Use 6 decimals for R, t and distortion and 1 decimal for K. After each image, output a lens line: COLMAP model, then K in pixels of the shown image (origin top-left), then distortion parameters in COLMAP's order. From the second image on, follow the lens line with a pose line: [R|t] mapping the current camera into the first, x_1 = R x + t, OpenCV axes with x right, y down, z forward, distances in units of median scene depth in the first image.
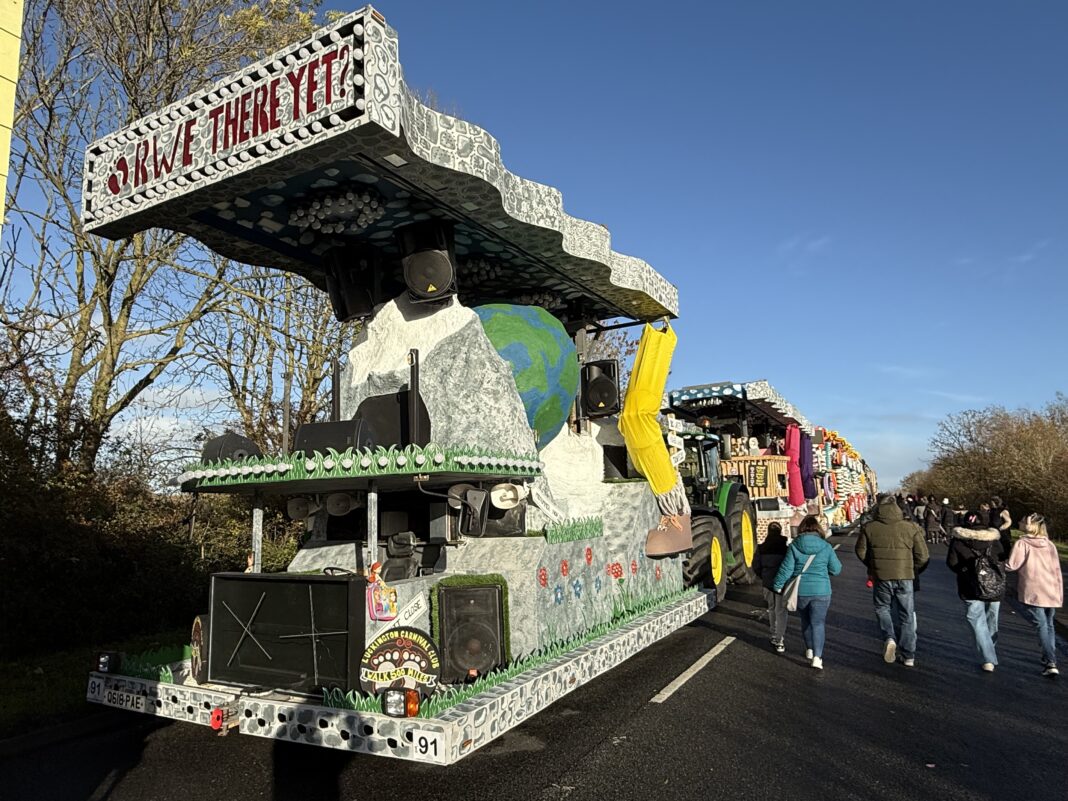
lens RADIAL K [[676.3, 0, 535.0], [0, 676.3, 401.4], [0, 0, 1]] dist [0.007457, 0.002171]
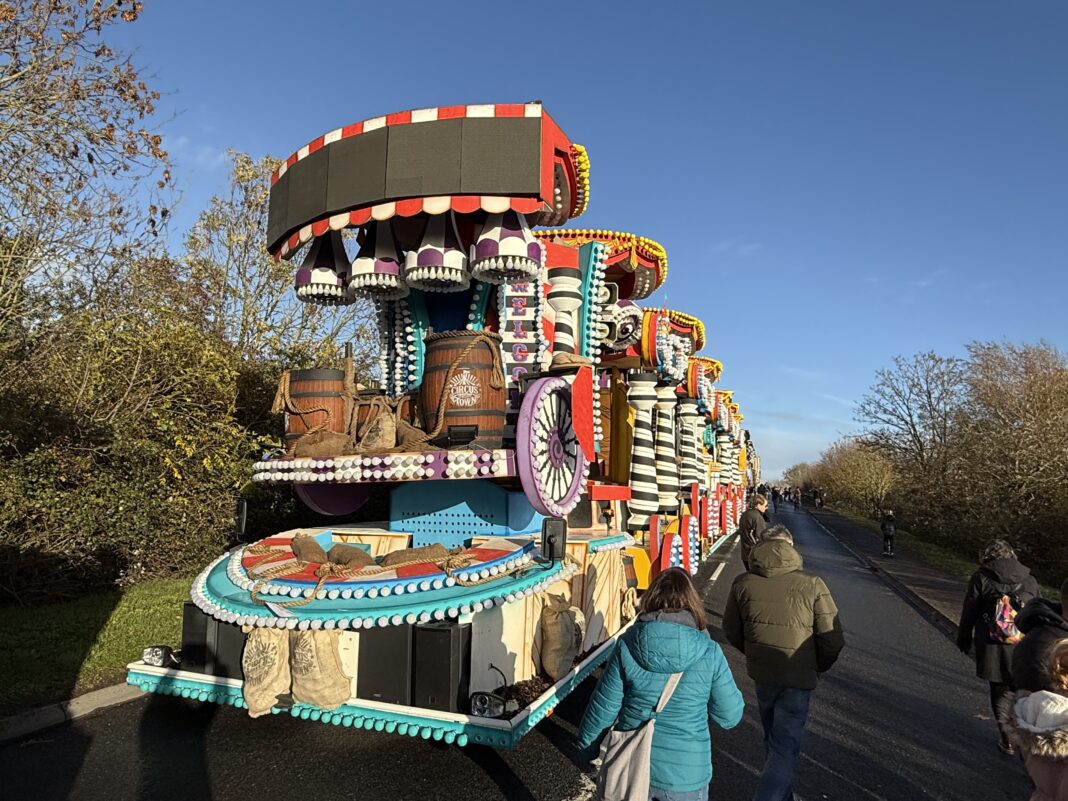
lens RADIAL K [[676.3, 0, 534.5], [0, 676.3, 405.8], [0, 0, 1]] dist [0.007457, 0.002171]
pose [[0.986548, 0.084630, 0.139863, 0.391628], [-0.091395, 0.994900, 0.042666, 0.105686], [-0.135539, -0.054875, 0.989251, 0.797027]]
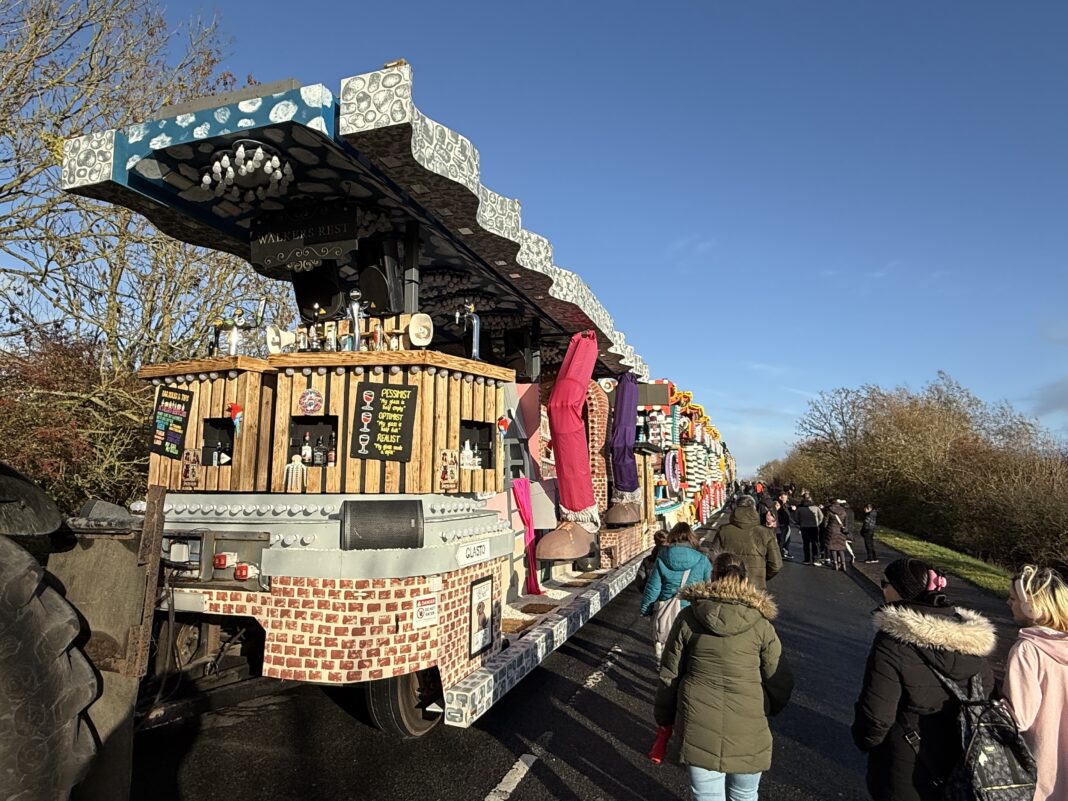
lens RADIAL K [[676.3, 0, 531.0], [0, 676.3, 392.3], [0, 0, 1]] dist [0.007457, 0.002171]
pose [[0.984377, 0.051509, 0.168371, 0.180036], [-0.054412, 0.998438, 0.012667, 0.047758], [-0.167455, -0.021631, 0.985642, 0.369775]]
